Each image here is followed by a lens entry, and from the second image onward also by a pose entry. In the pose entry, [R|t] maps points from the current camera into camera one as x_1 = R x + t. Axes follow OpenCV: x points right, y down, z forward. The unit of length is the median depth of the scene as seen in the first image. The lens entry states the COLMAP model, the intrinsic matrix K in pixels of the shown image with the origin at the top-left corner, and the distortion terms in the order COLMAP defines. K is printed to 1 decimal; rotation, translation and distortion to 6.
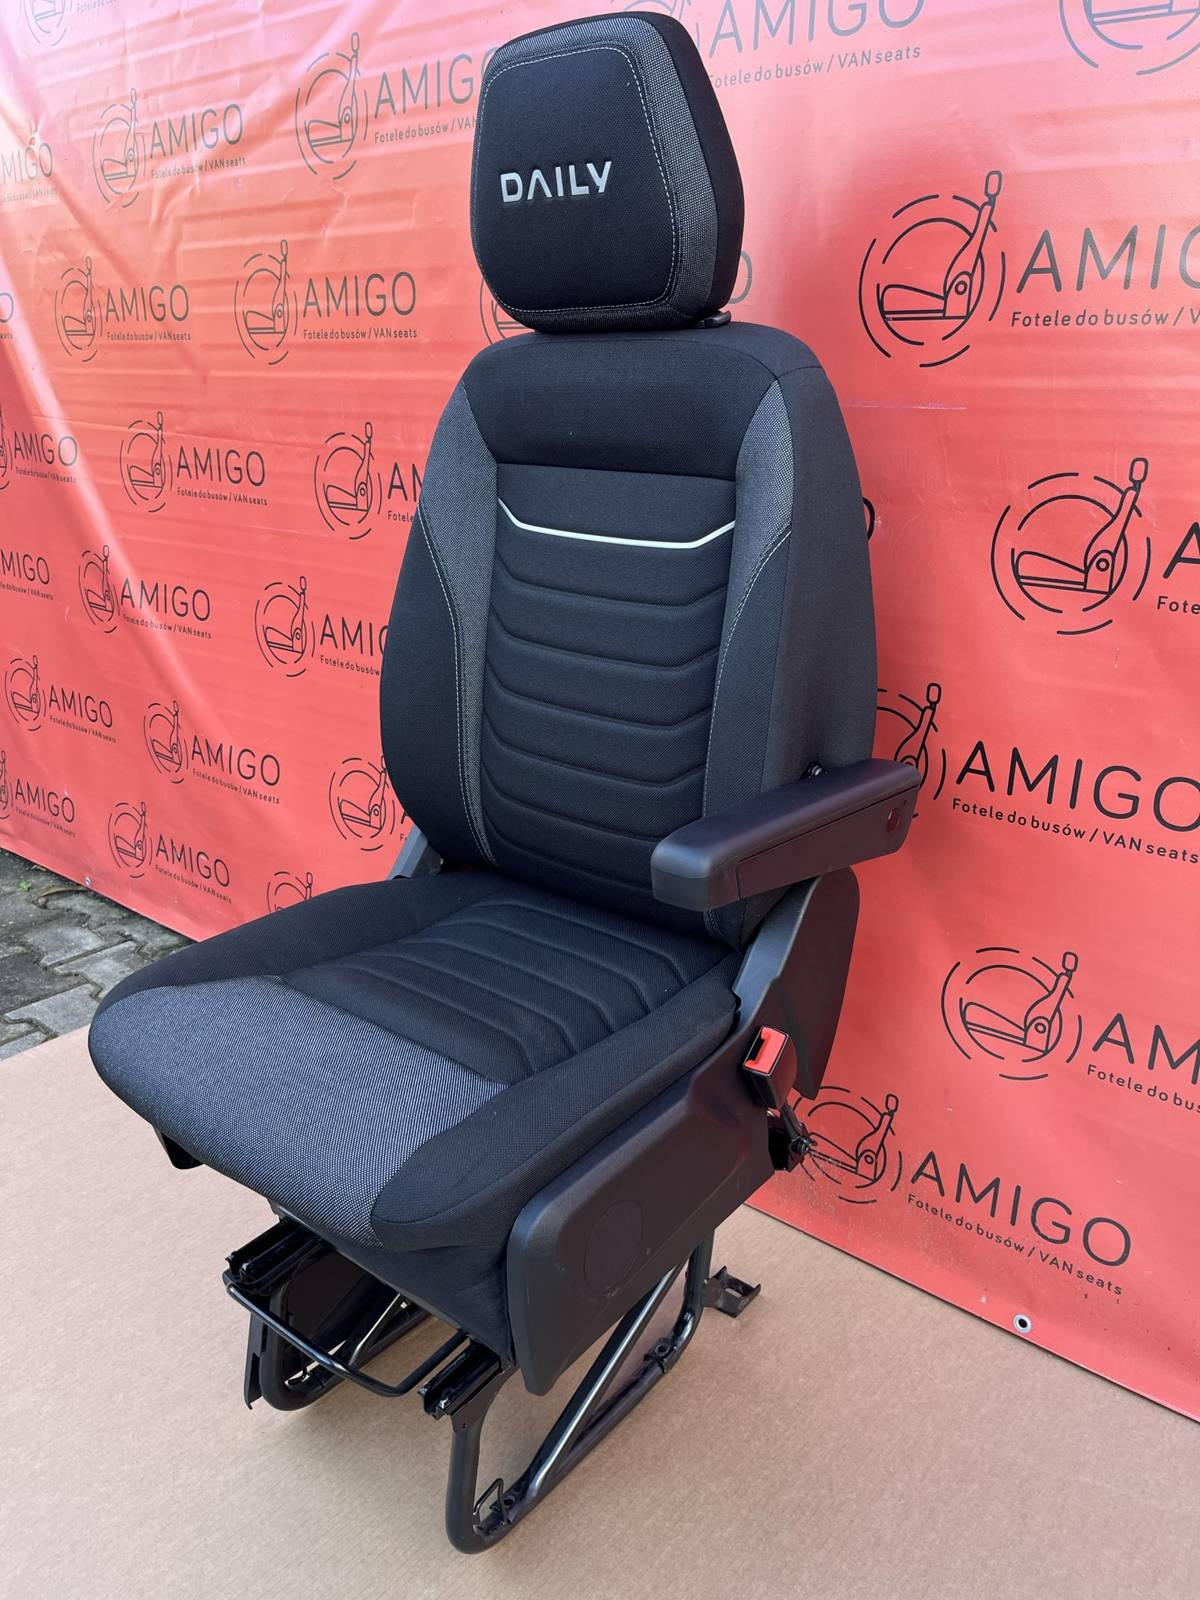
lens RADIAL K [[1235.0, 0, 616.8], [0, 1235.0, 803.6], [0, 0, 1]] dist [0.031948, -0.070763]
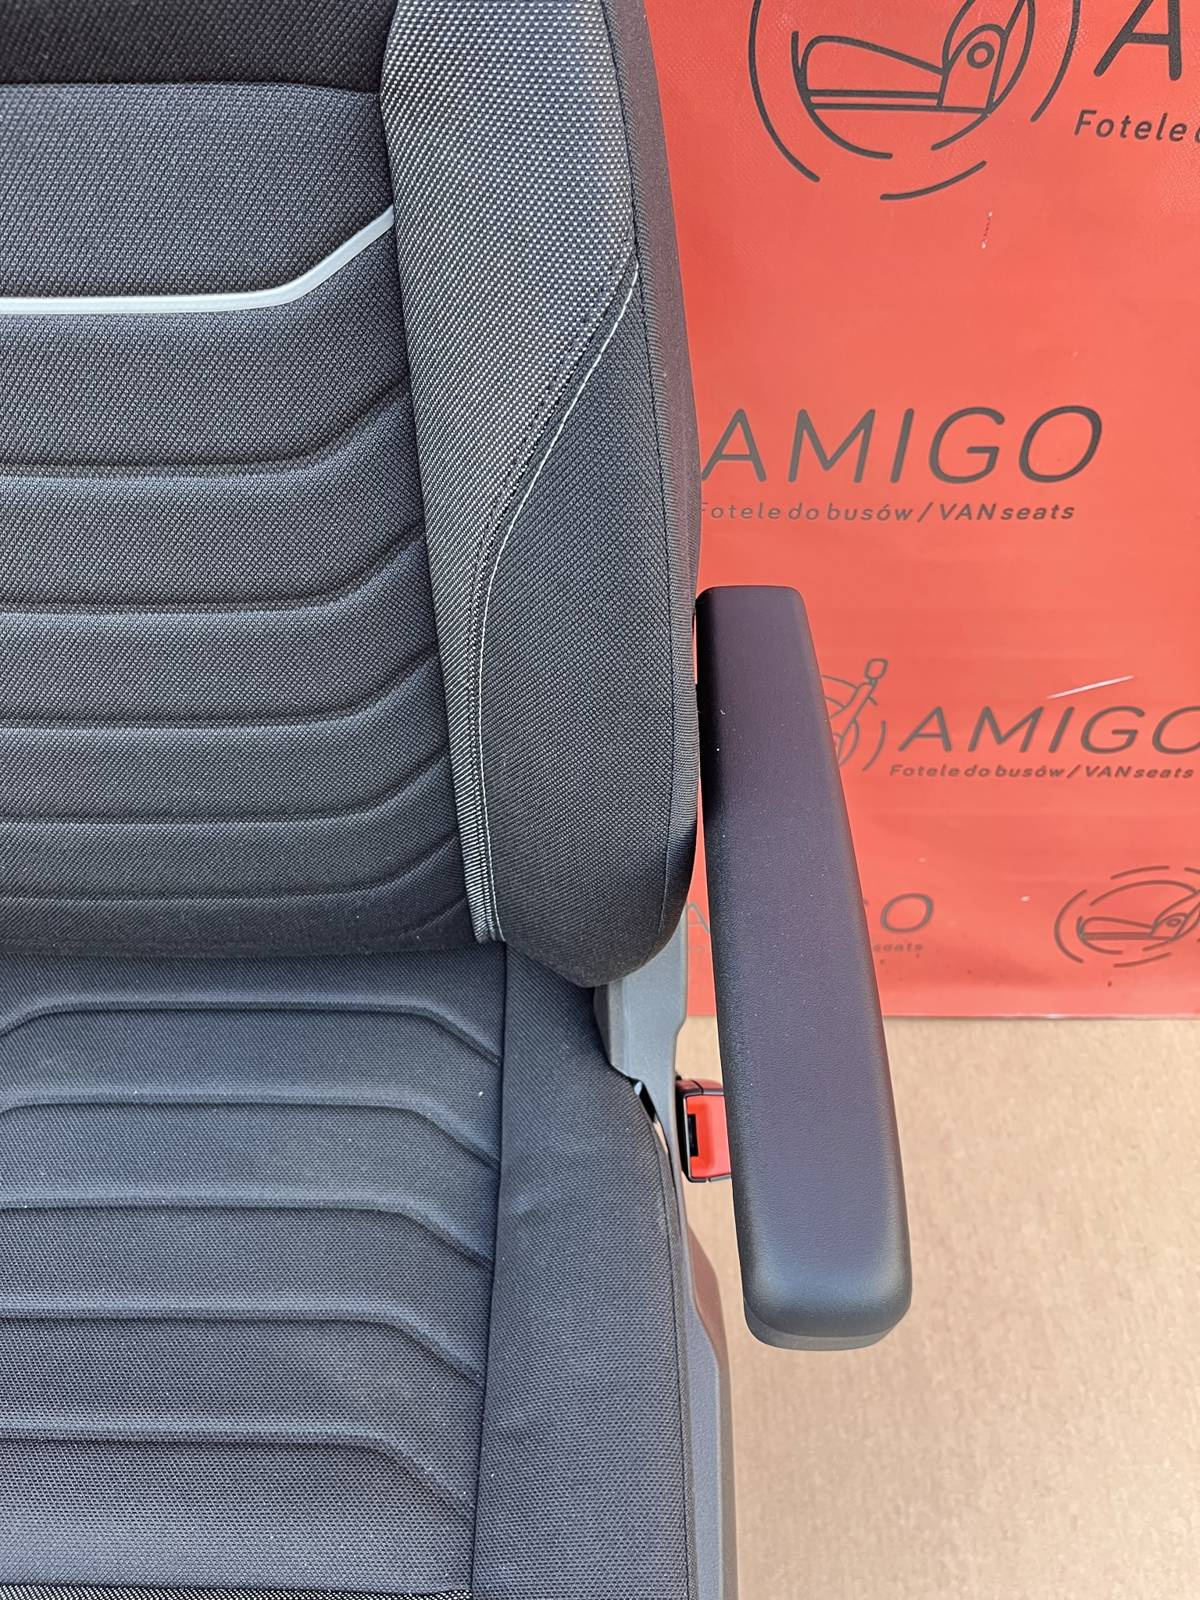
lens RADIAL K [[1235.0, 0, 627.4], [0, 1235.0, 825.7], [0, 0, 1]] dist [0.031948, -0.070763]
pose [[0.775350, -0.490086, 0.398307, -0.074227], [0.195966, 0.786273, 0.585980, -0.261106], [-0.600358, -0.376285, 0.705677, 0.592389]]
